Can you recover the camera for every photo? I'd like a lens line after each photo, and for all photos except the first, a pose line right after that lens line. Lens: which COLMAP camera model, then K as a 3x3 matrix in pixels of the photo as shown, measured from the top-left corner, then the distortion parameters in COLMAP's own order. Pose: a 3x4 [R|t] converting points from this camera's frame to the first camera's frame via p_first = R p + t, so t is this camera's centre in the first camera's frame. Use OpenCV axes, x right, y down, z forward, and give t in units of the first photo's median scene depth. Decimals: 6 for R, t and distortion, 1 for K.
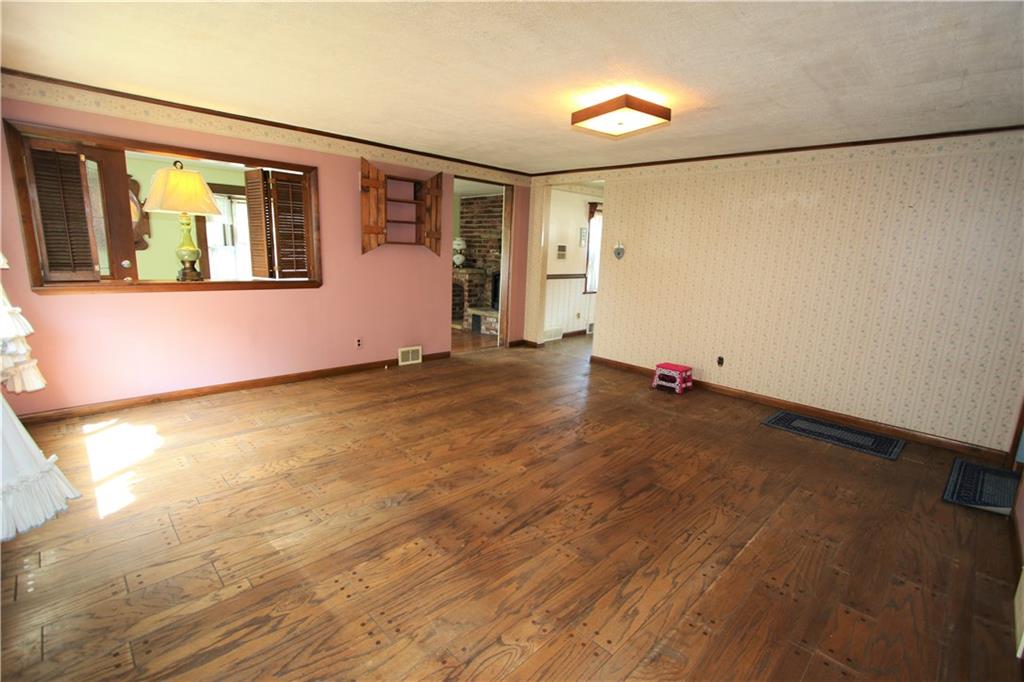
lens RADIAL K [[473.5, 0, 507.8], [0, 473.5, 343.2], [0, 0, 1]] dist [-0.011583, 0.000775]
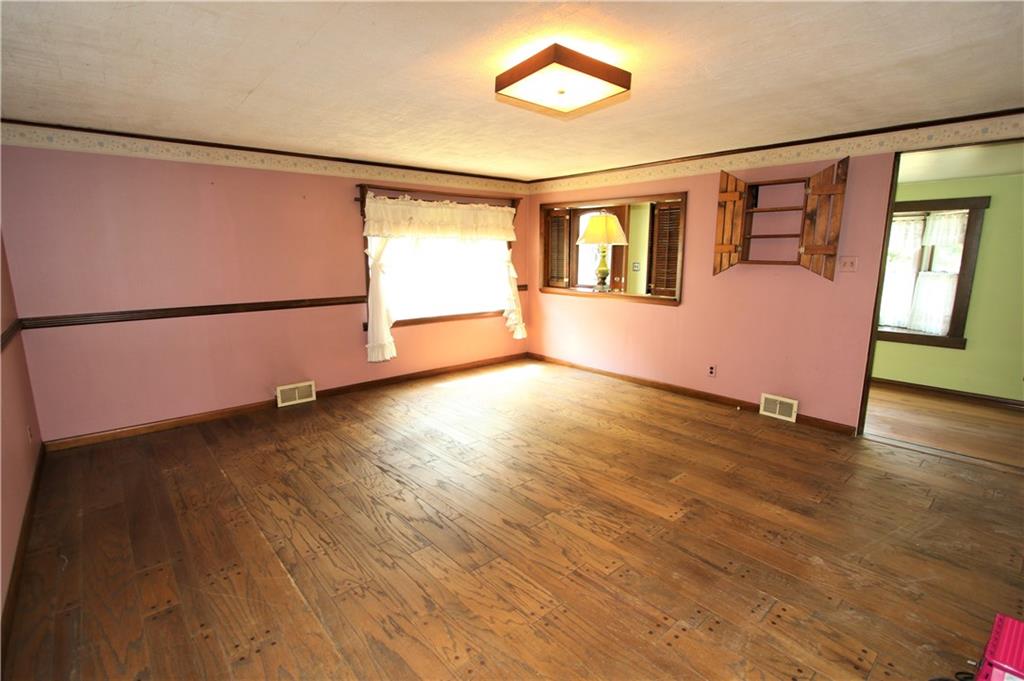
lens RADIAL K [[473.5, 0, 507.8], [0, 473.5, 342.7], [0, 0, 1]] dist [-0.011583, 0.000775]
pose [[-0.056025, 0.145586, -0.987758, 0.725770], [-0.198674, 0.967902, 0.153928, -0.137586], [0.978463, 0.204866, -0.025302, 0.731379]]
